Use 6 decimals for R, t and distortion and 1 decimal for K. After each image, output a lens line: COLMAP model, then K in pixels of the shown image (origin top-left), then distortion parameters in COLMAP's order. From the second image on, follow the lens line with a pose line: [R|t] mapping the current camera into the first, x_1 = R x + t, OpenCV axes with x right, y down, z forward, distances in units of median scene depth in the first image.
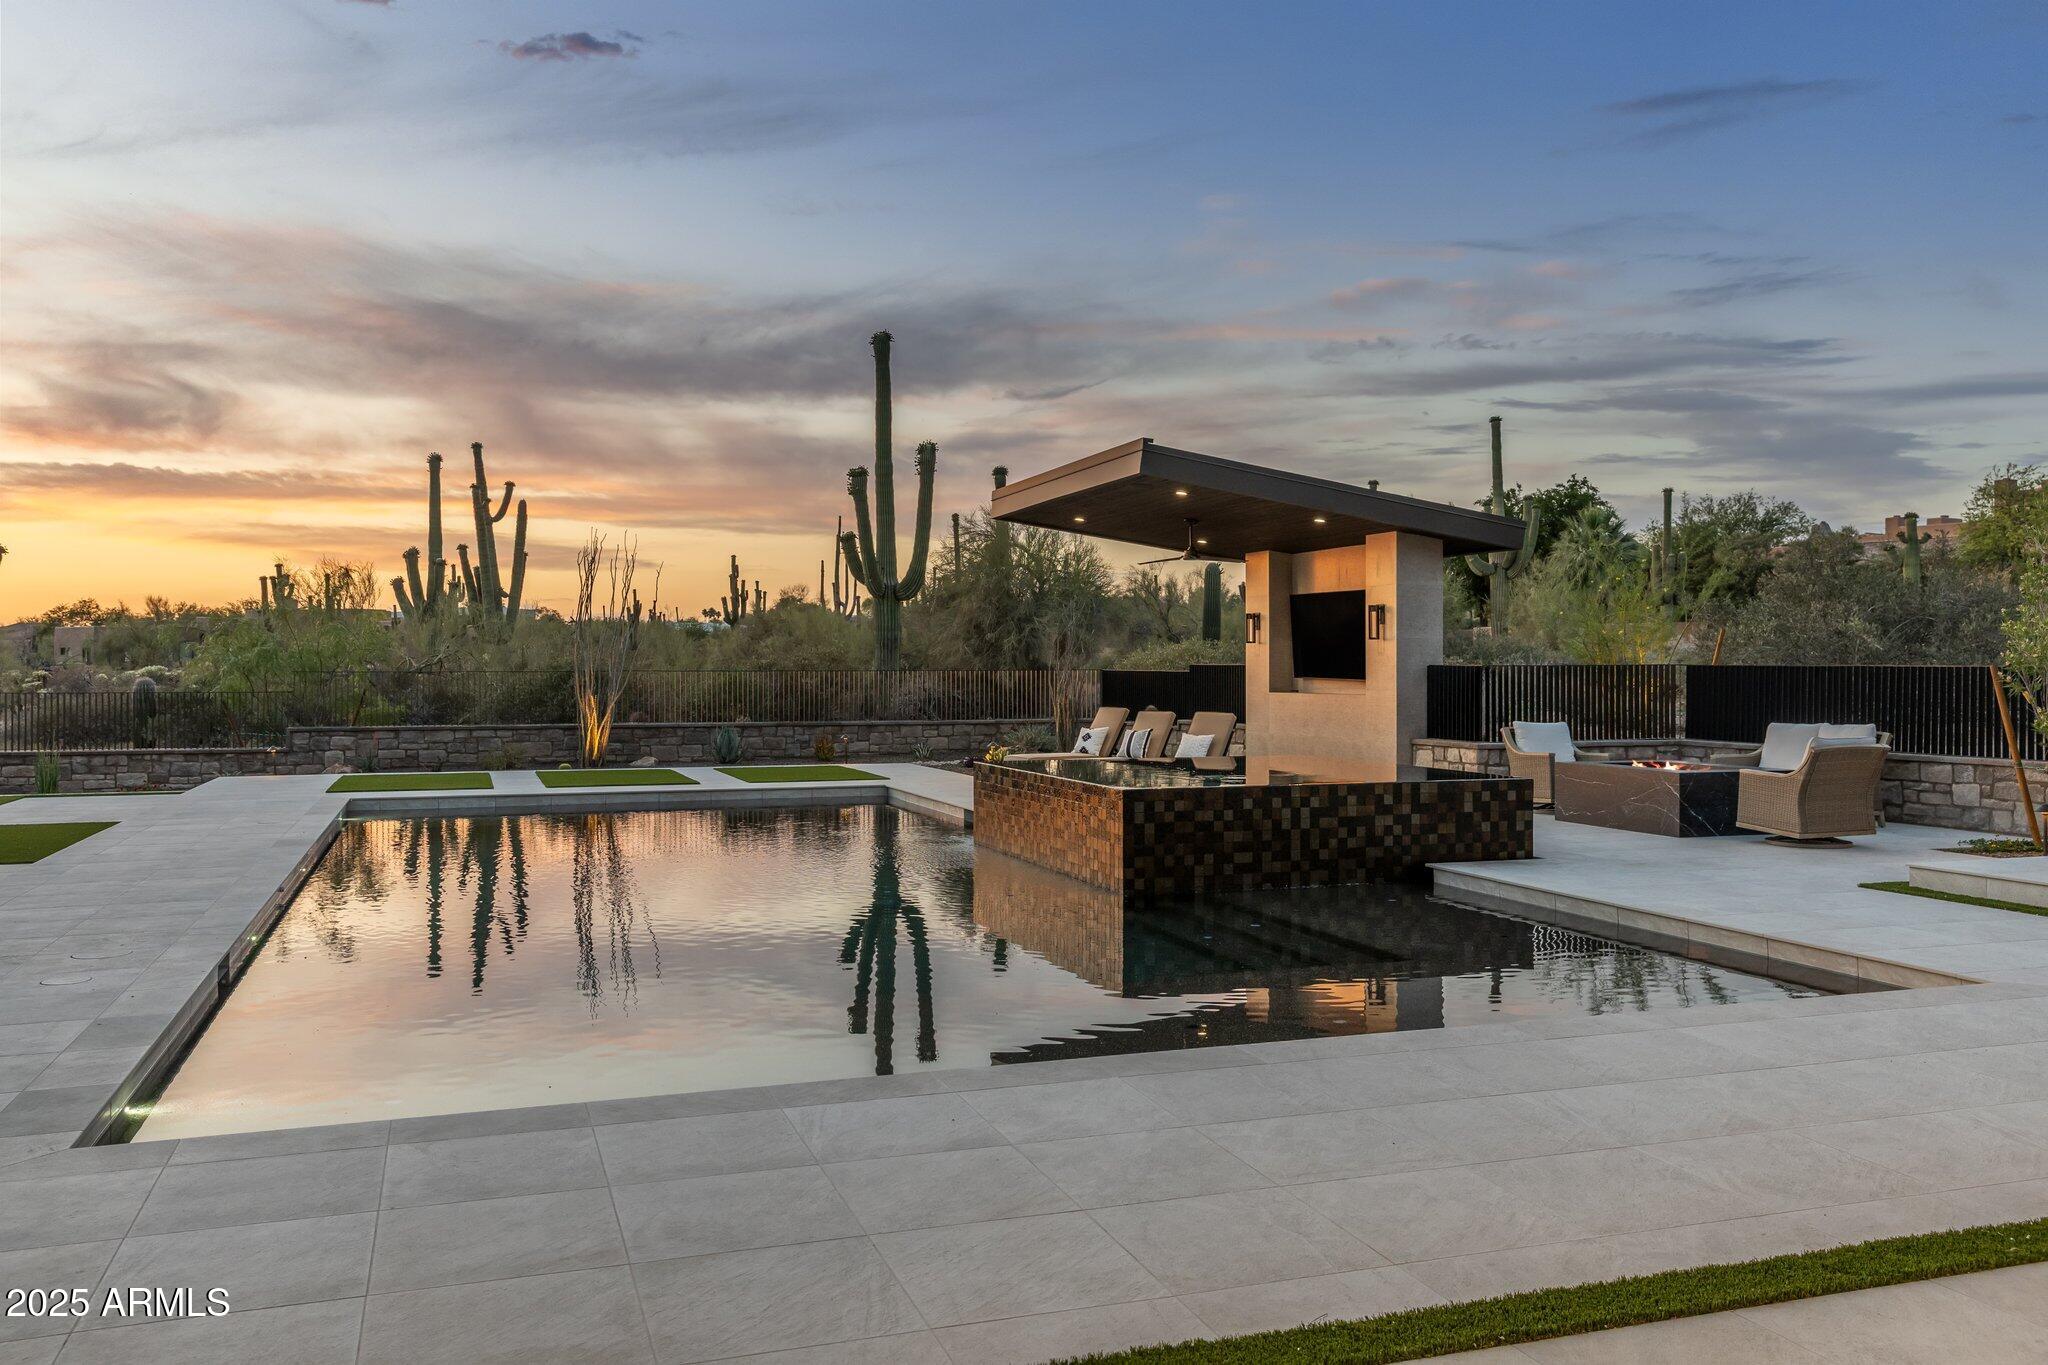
lens RADIAL K [[1626.4, 0, 1028.7], [0, 1626.4, 691.8], [0, 0, 1]] dist [0.001395, 0.005115]
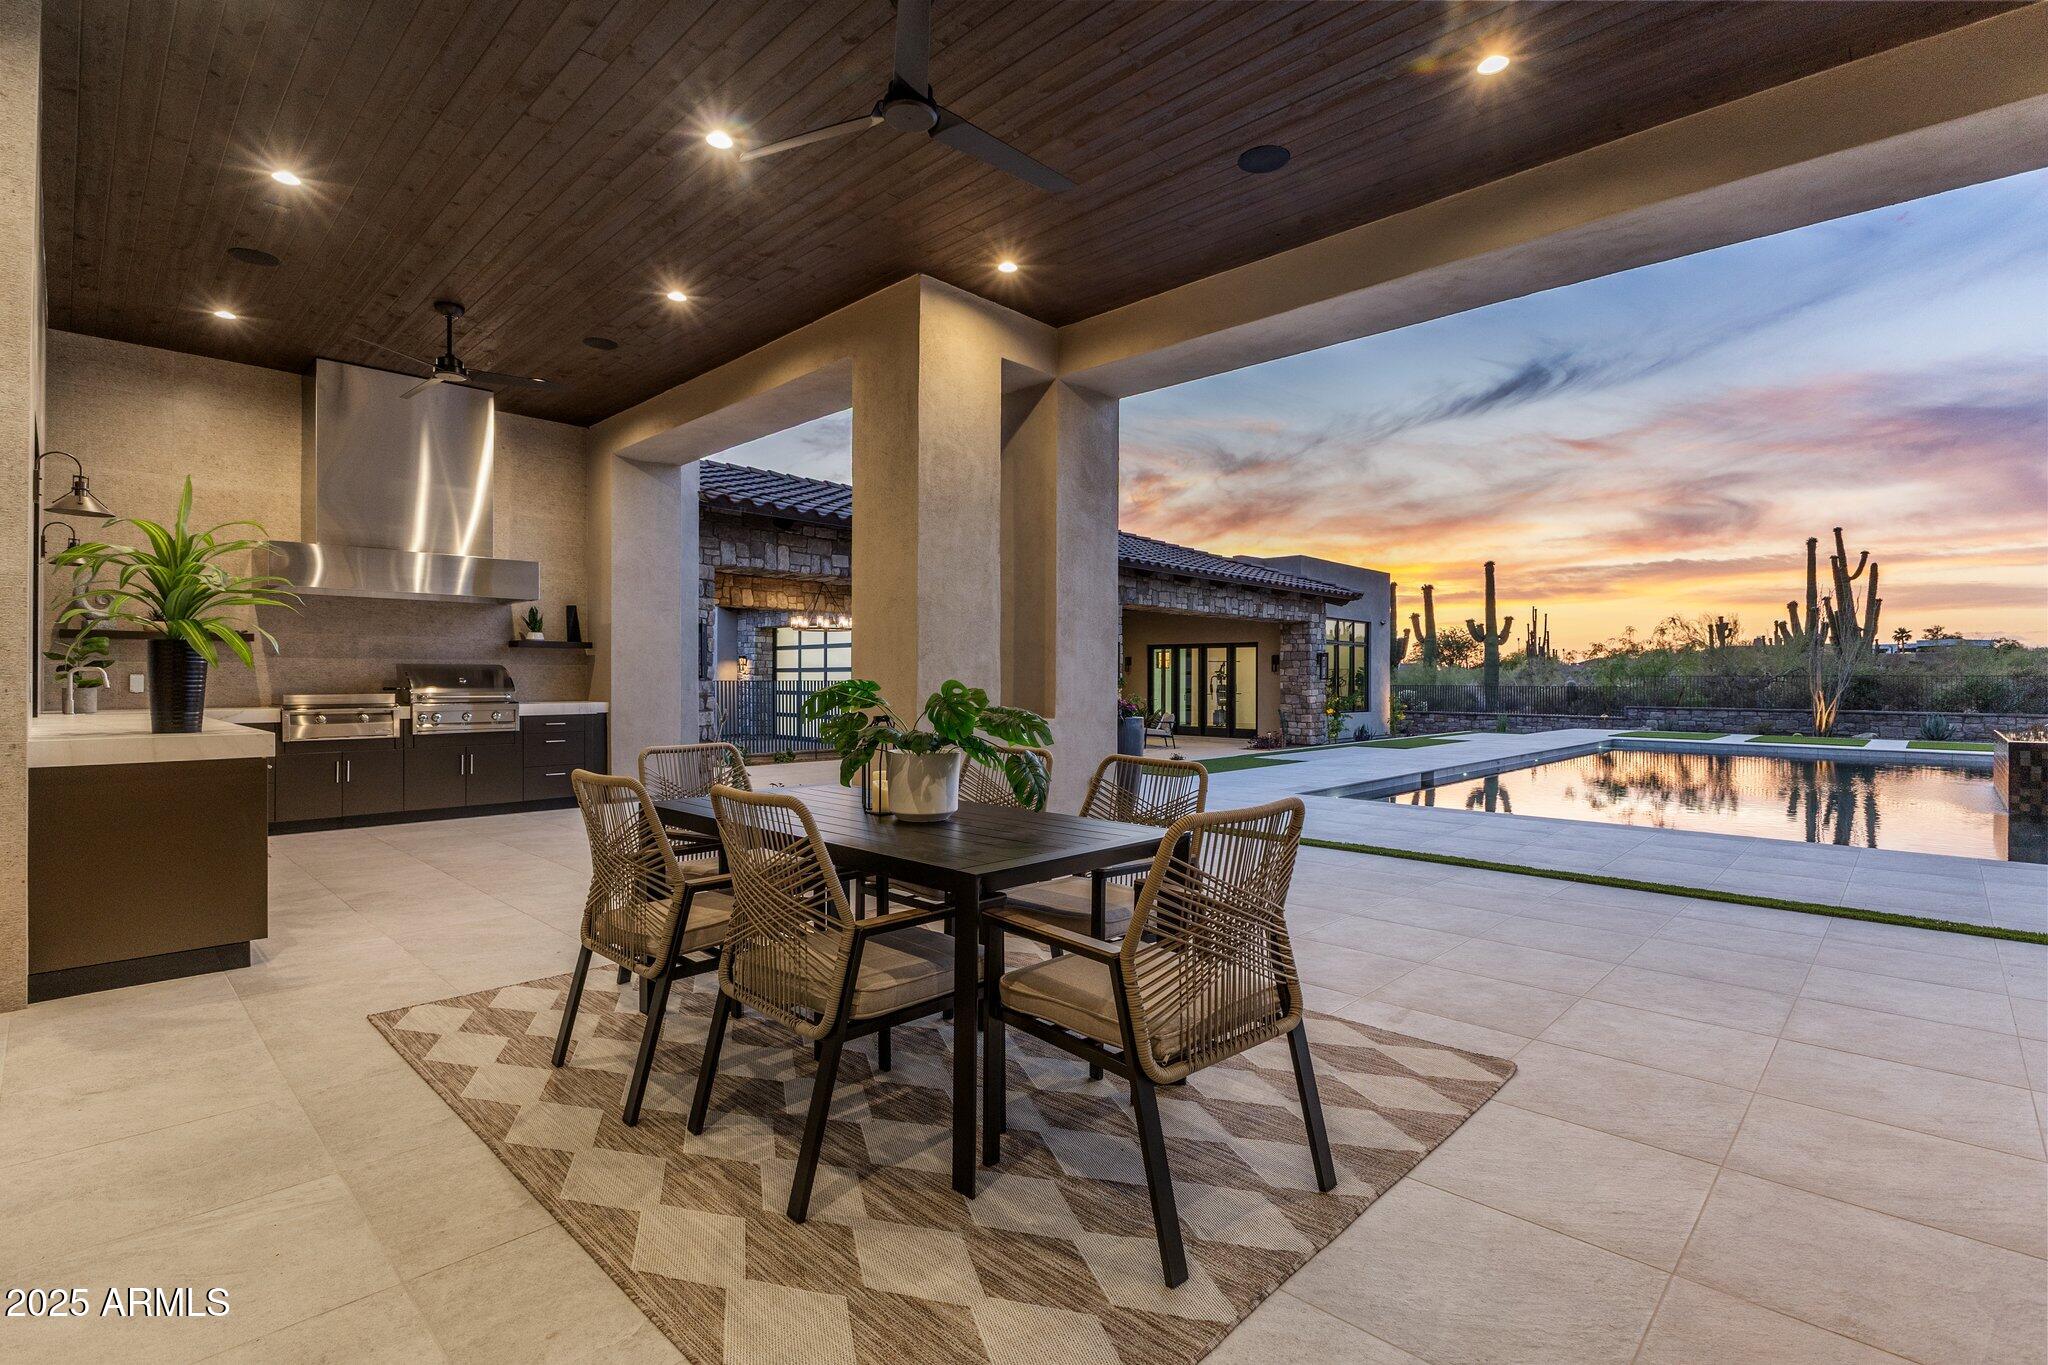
lens RADIAL K [[941.3, 0, 1018.7], [0, 941.3, 680.6], [0, 0, 1]] dist [-0.014070, 0.000337]
pose [[0.436116, 0.003348, -0.899884, 0.390712], [-0.019902, 0.999784, -0.005925, 0.025218], [0.899670, 0.020493, 0.436089, -0.165693]]
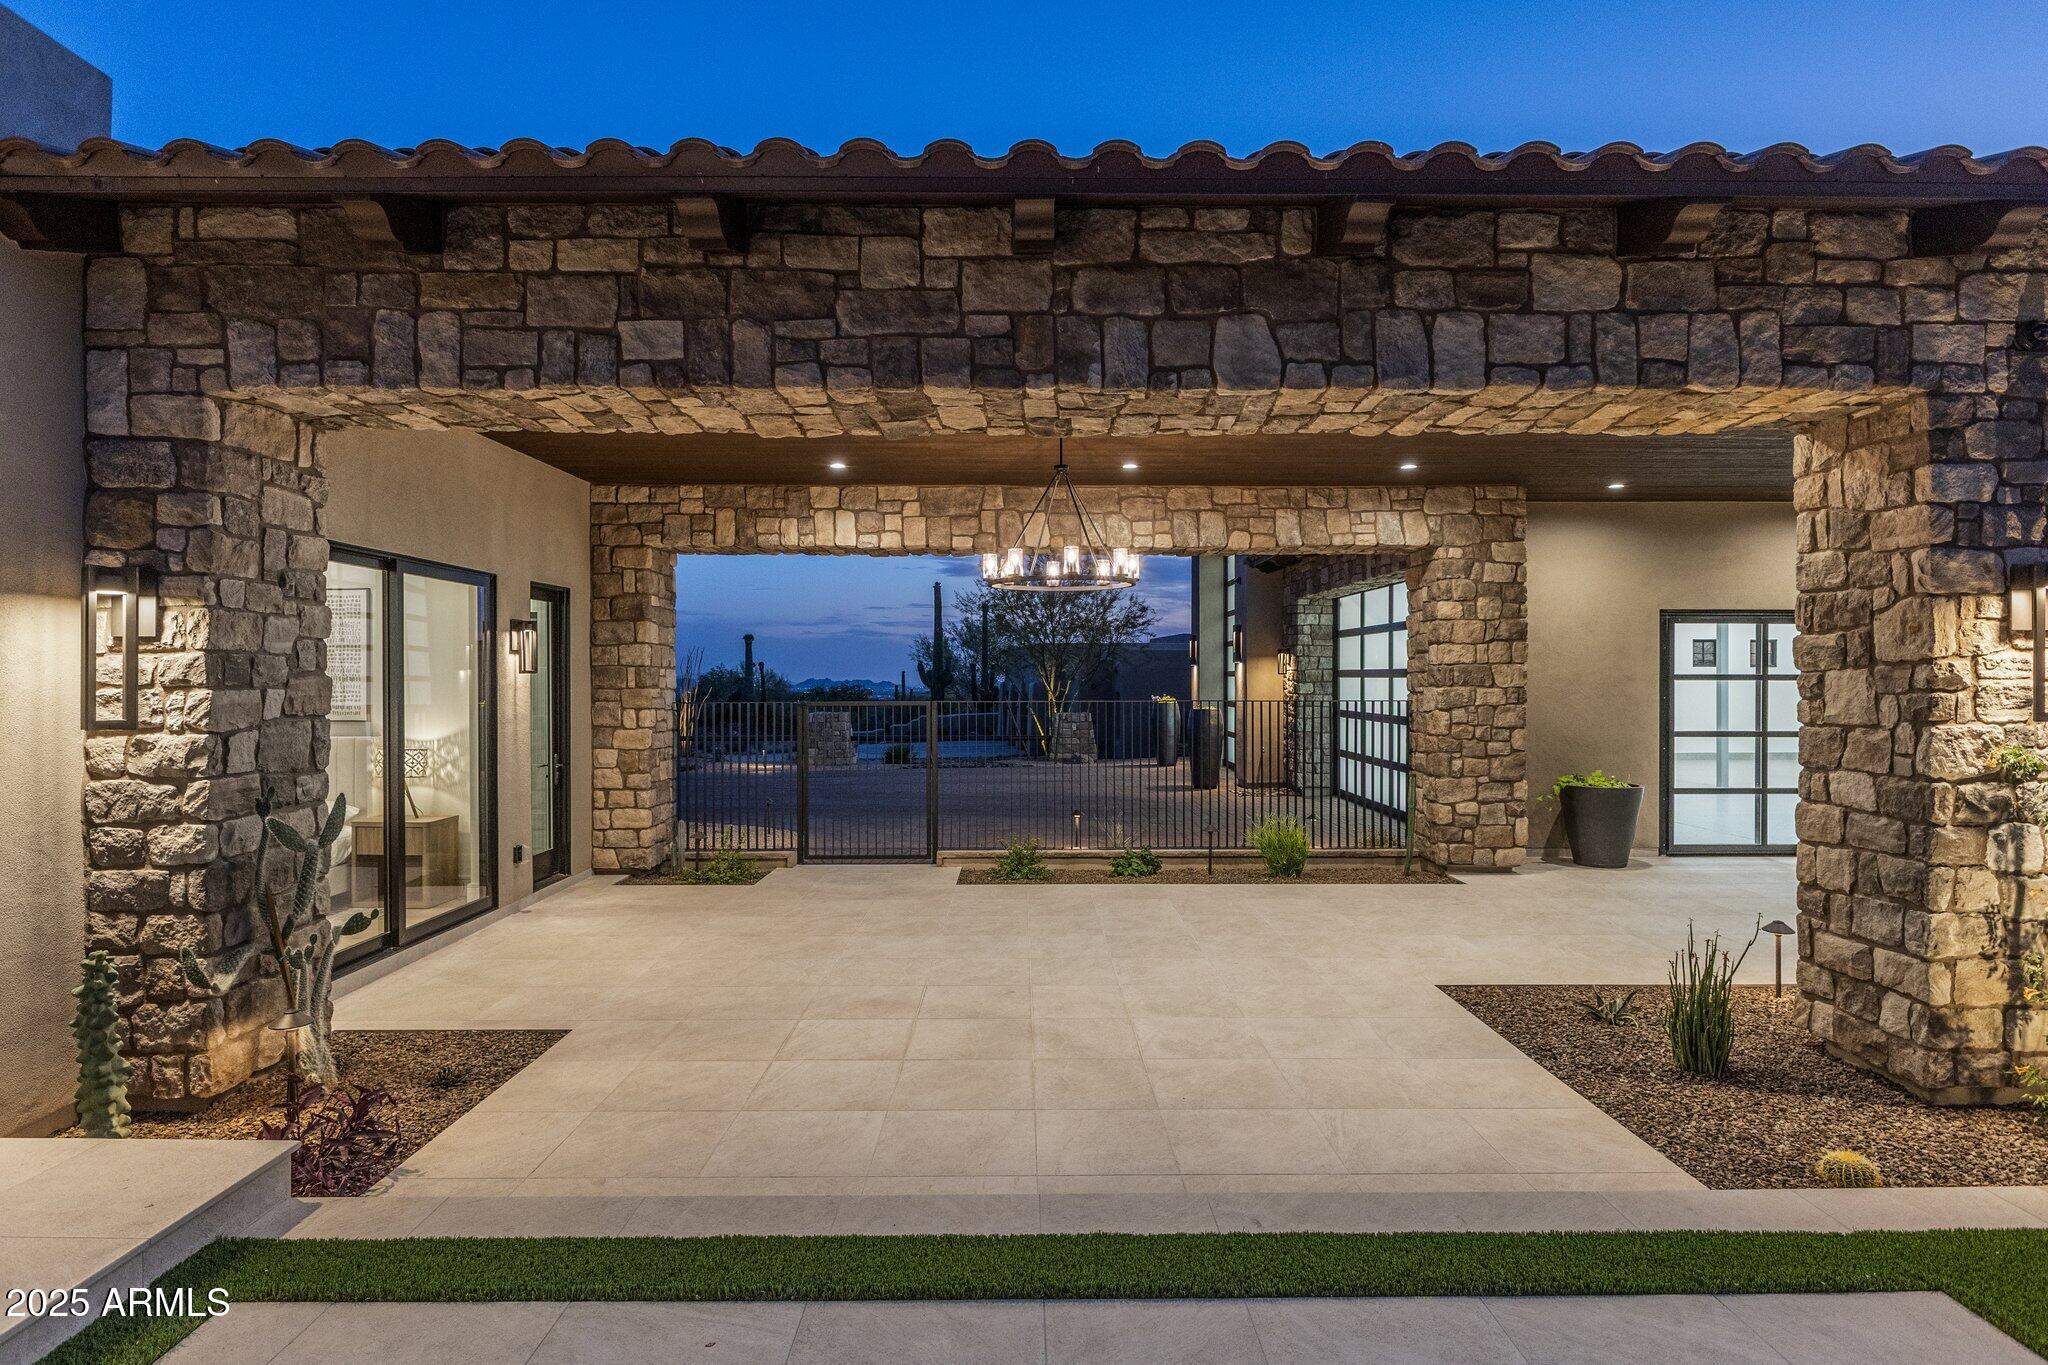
lens RADIAL K [[1093.4, 0, 1027.6], [0, 1093.4, 682.3], [0, 0, 1]] dist [-0.013188, -0.002229]
pose [[-0.339385, 0.006015, -0.940628, -0.297423], [-0.018387, 0.999746, 0.013027, 0.000741], [0.940468, 0.021717, -0.339189, 0.341062]]
